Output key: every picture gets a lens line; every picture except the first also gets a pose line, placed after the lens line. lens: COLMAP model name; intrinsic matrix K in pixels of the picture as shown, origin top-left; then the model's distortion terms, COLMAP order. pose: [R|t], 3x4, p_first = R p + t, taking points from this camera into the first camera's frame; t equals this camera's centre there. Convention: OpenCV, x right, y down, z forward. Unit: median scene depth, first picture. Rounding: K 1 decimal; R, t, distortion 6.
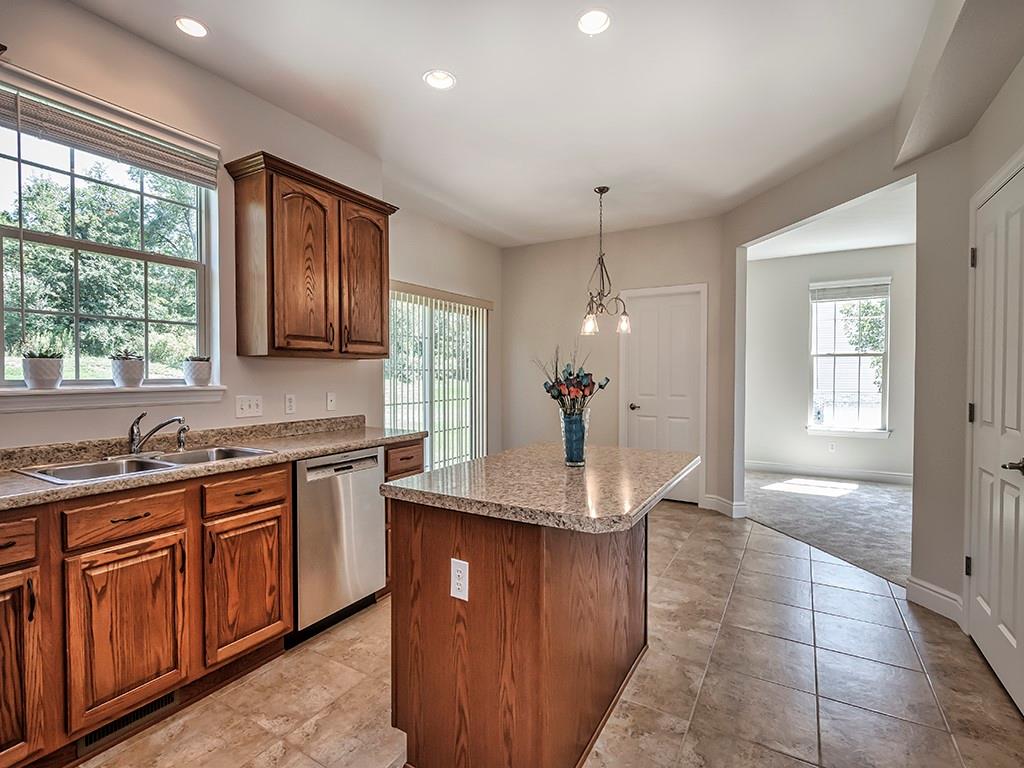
lens RADIAL K [[497.2, 0, 510.1], [0, 497.2, 385.5], [0, 0, 1]] dist [-0.004571, -0.001199]
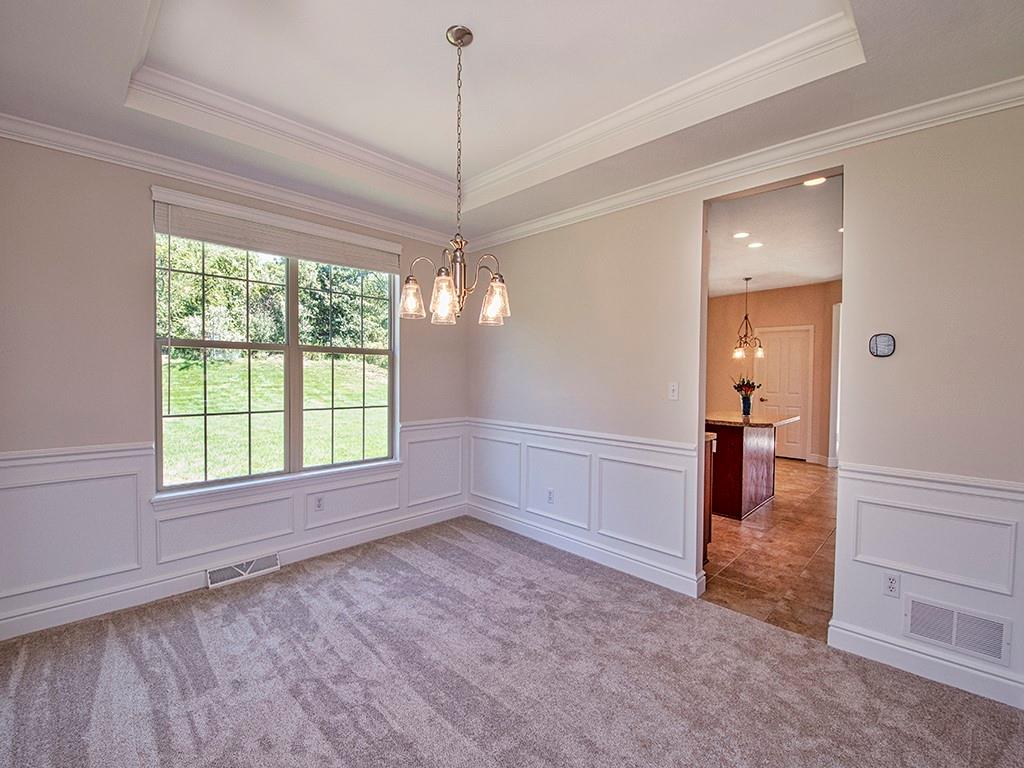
lens RADIAL K [[448.7, 0, 511.1], [0, 448.7, 384.7], [0, 0, 1]] dist [-0.003924, -0.001504]
pose [[0.969497, 0.015913, -0.244586, -0.322271], [-0.015175, 0.999873, 0.004904, -0.002030], [0.244633, -0.001043, 0.969615, -1.045006]]
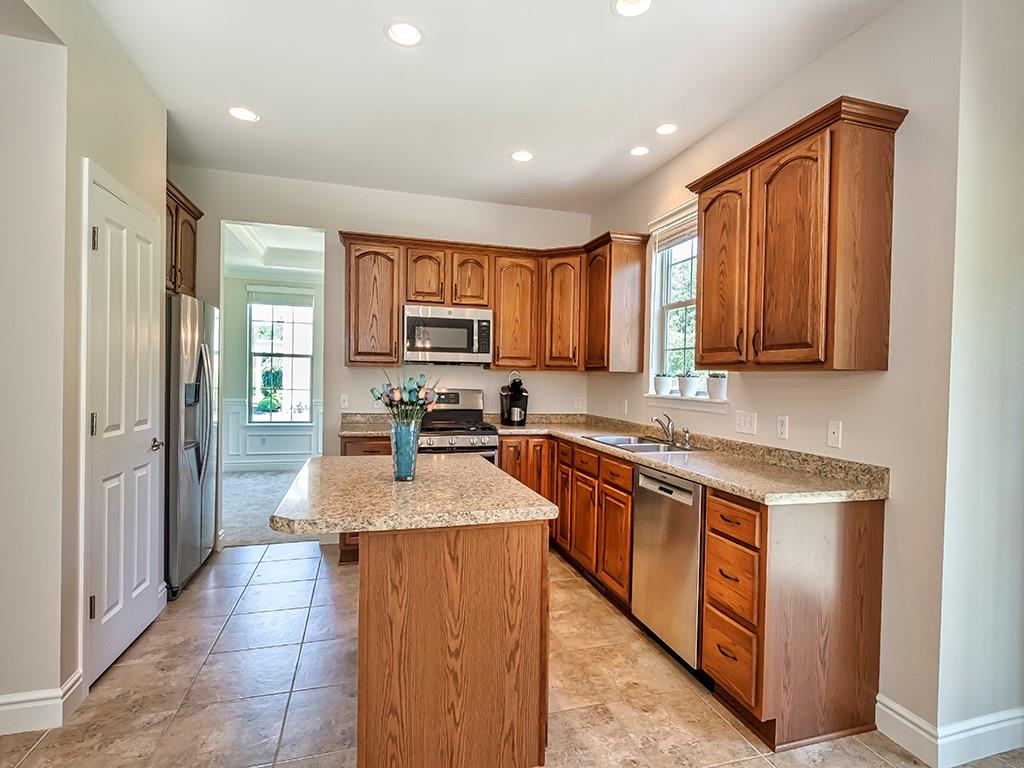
lens RADIAL K [[516.9, 0, 517.4], [0, 516.9, 383.7], [0, 0, 1]] dist [0.001493, 0.000098]
pose [[-0.689145, -0.004063, -0.724612, 0.327027], [-0.037518, 0.998843, 0.030081, -0.030037], [0.723651, 0.047916, -0.688501, 0.849013]]
